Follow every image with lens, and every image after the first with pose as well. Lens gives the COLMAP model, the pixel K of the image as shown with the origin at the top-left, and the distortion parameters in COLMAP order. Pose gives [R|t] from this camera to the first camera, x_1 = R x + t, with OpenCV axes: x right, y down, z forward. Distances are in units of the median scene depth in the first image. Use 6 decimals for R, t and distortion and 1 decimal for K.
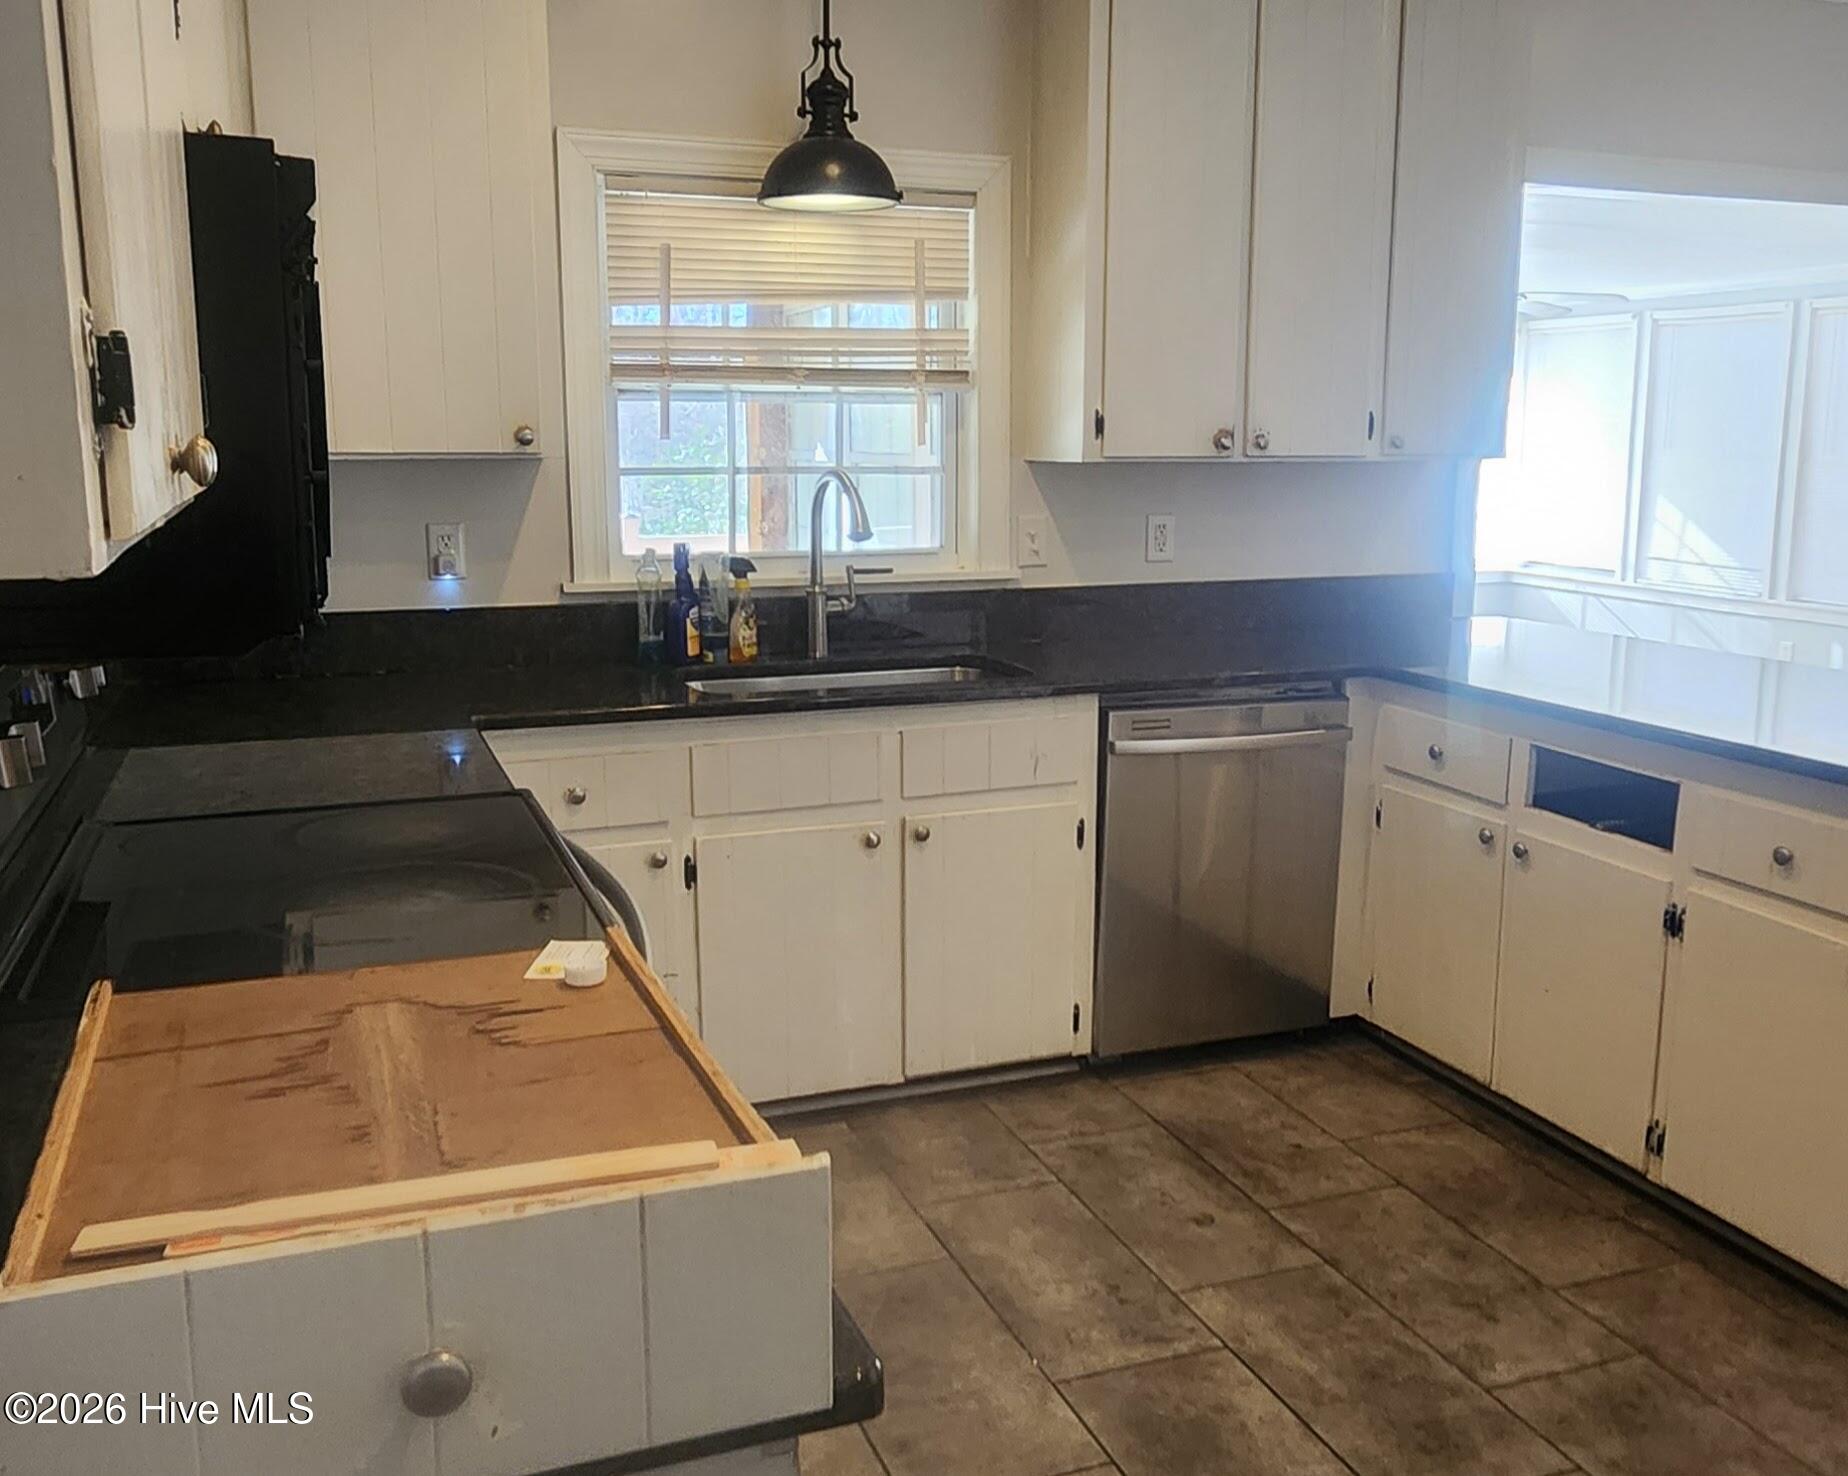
lens RADIAL K [[1641.4, 0, 924.4], [0, 1641.4, 731.9], [0, 0, 1]] dist [0.002500, -0.002349]
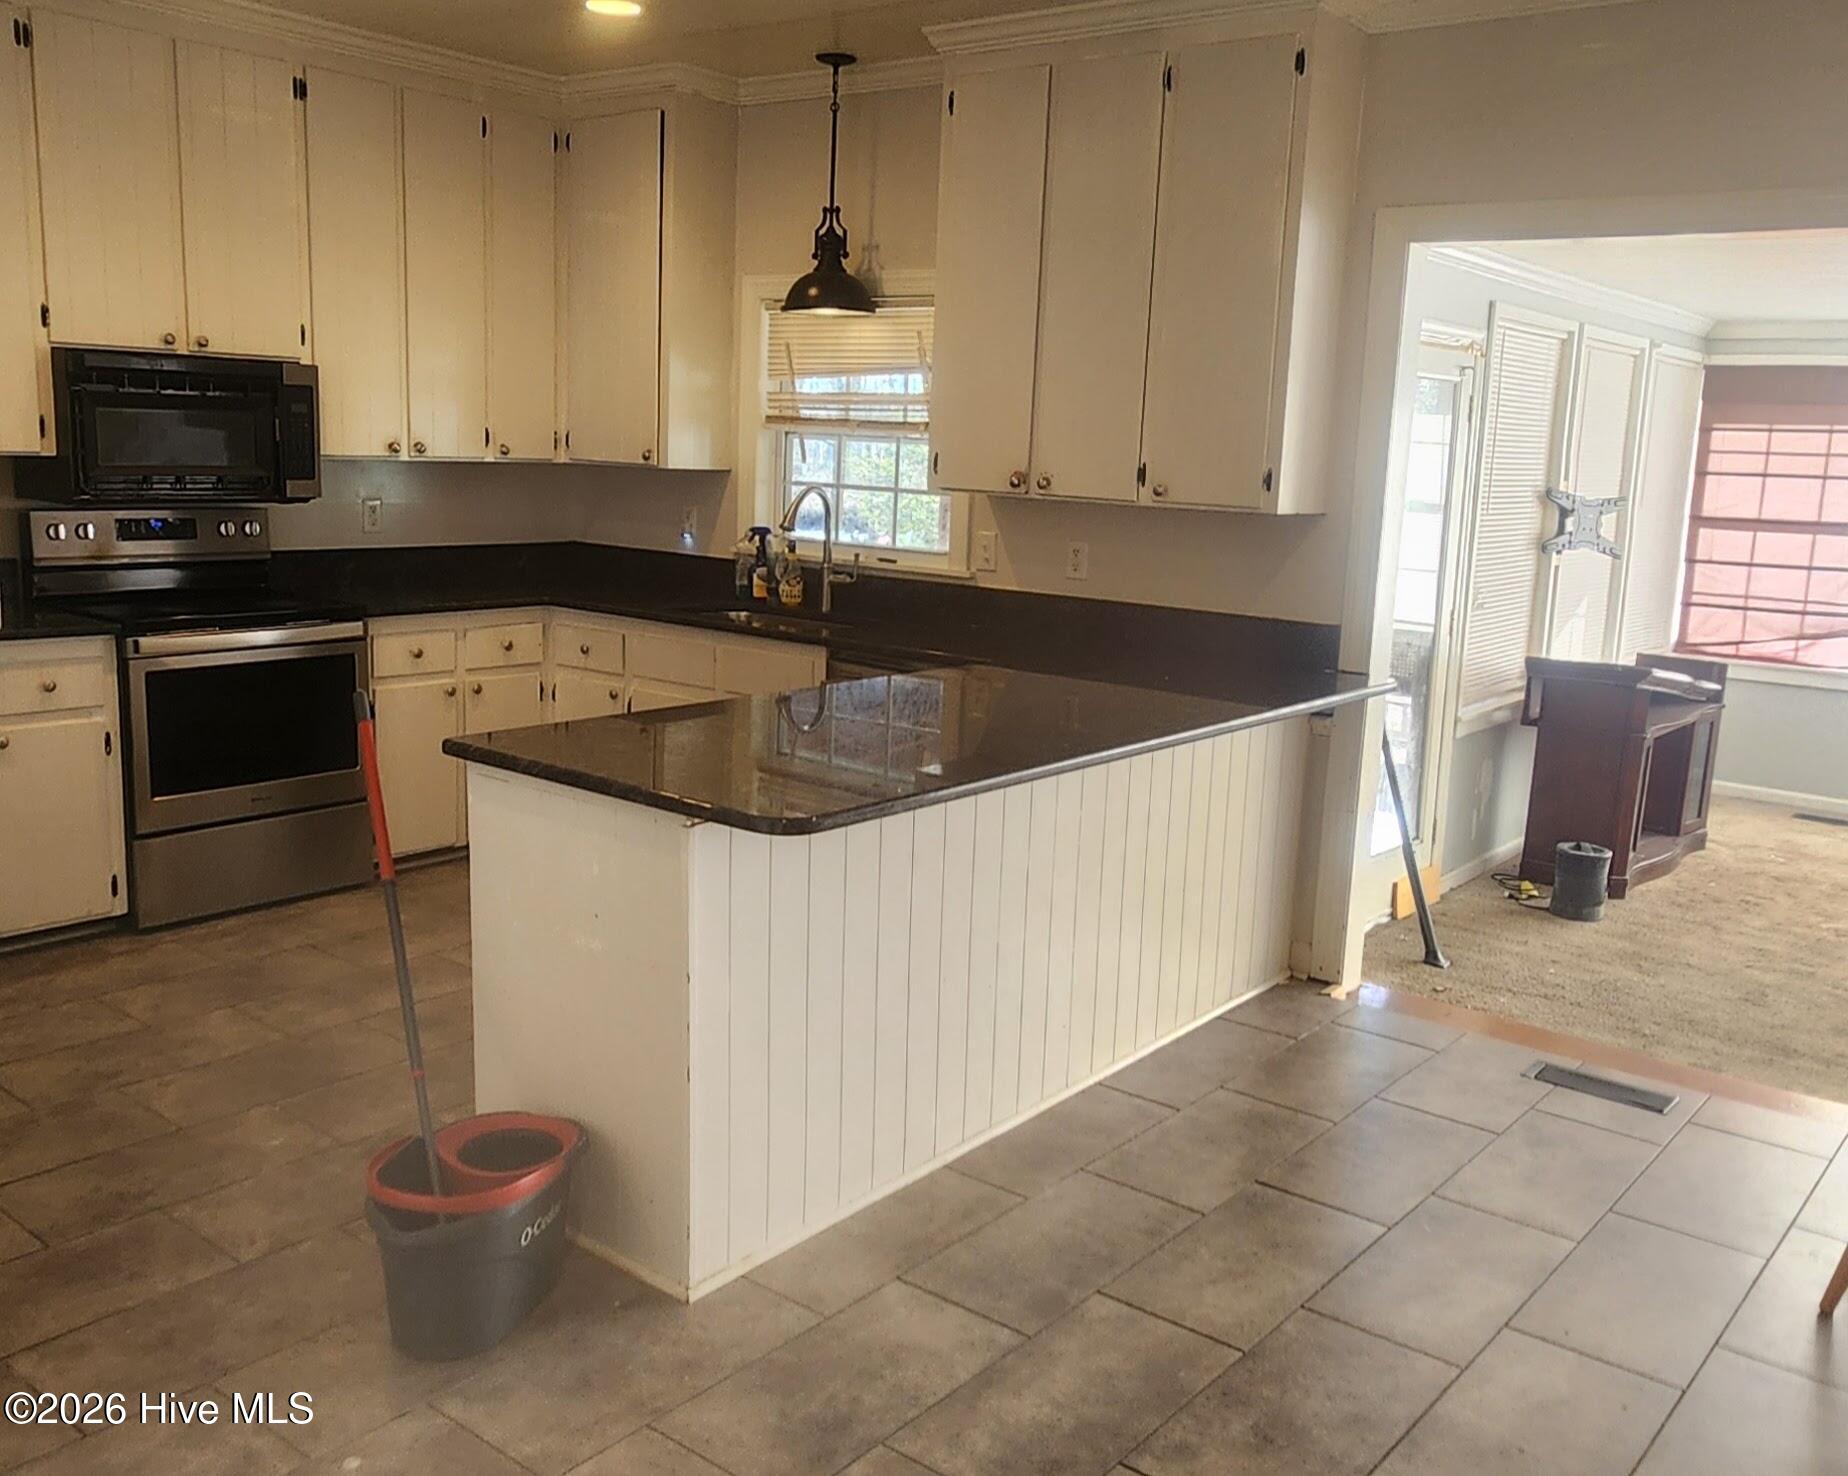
lens RADIAL K [[1608.7, 0, 923.2], [0, 1608.7, 735.3], [0, 0, 1]] dist [0.004771, 0.002076]
pose [[0.500186, 0.178040, -0.847417, 1.268971], [-0.192399, 0.977022, 0.091707, -0.087526], [0.844273, 0.117172, 0.522947, 0.320282]]
